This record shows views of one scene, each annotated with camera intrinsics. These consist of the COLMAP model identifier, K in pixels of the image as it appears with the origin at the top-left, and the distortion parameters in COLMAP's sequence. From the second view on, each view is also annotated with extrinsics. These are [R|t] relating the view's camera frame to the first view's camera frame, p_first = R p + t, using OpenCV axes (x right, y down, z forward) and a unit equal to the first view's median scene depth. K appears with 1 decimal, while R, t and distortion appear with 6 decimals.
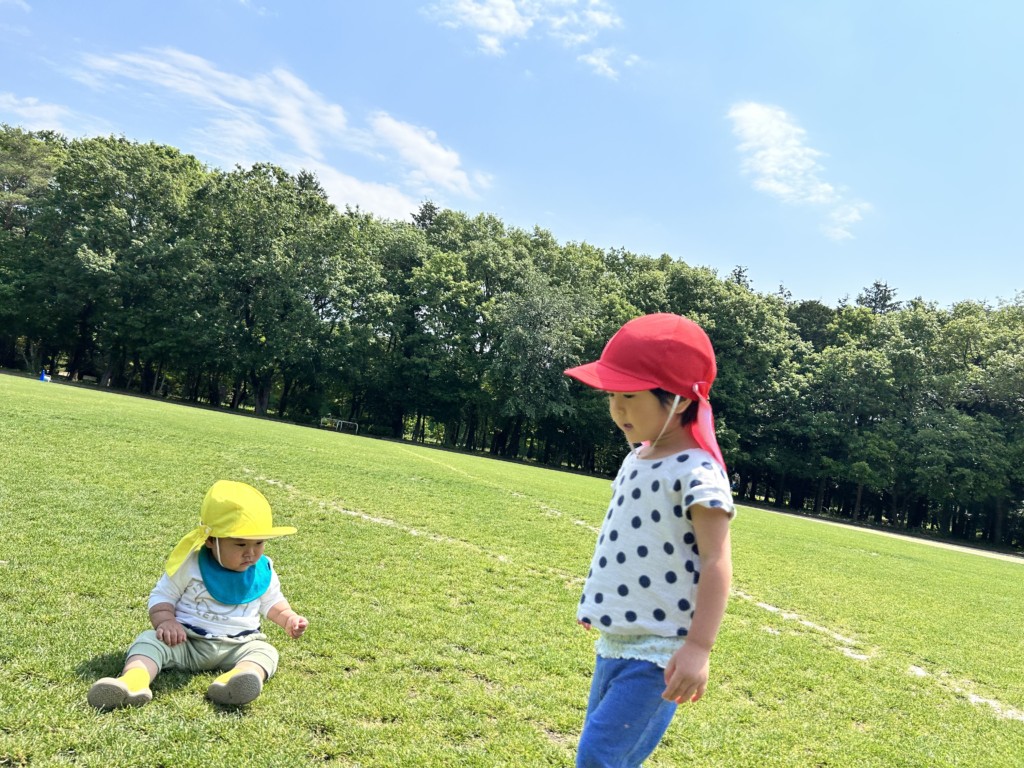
lens RADIAL K [[783.2, 0, 512.0], [0, 783.2, 384.0], [0, 0, 1]] dist [0.046249, -0.002240]
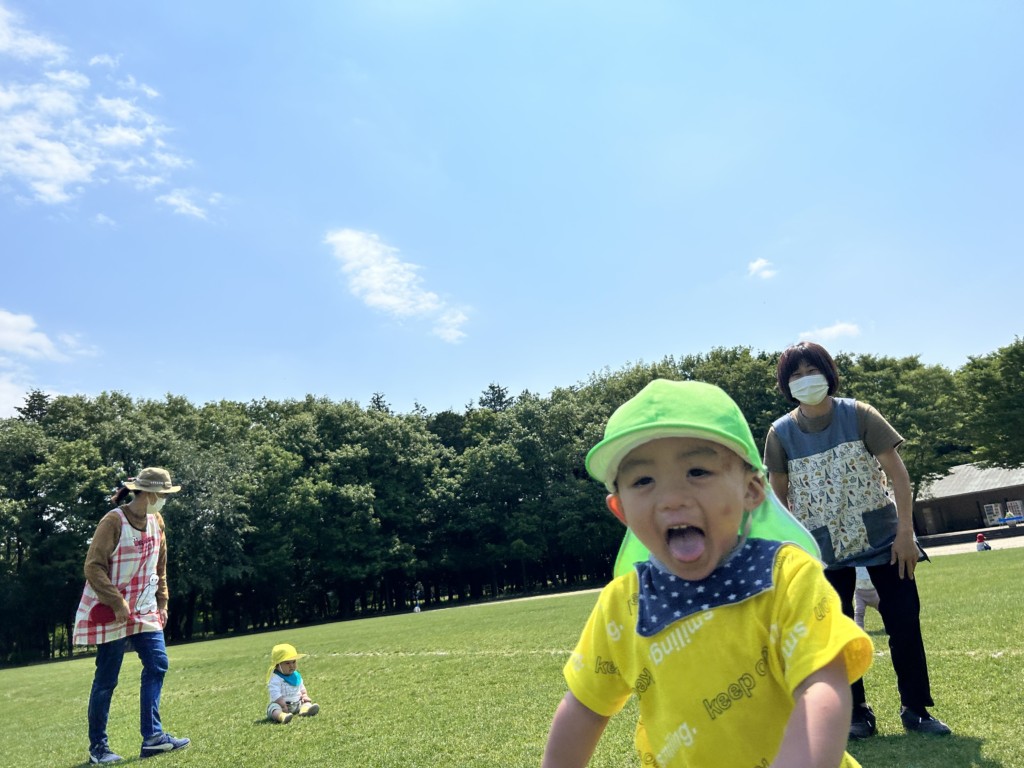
lens RADIAL K [[817.2, 0, 509.5], [0, 817.2, 379.4], [0, 0, 1]] dist [0.078230, -0.094555]
pose [[0.884202, -0.187756, 0.427709, -0.031442], [0.250729, 0.963341, -0.095444, -0.014228], [-0.394109, 0.191631, 0.898864, -0.103342]]
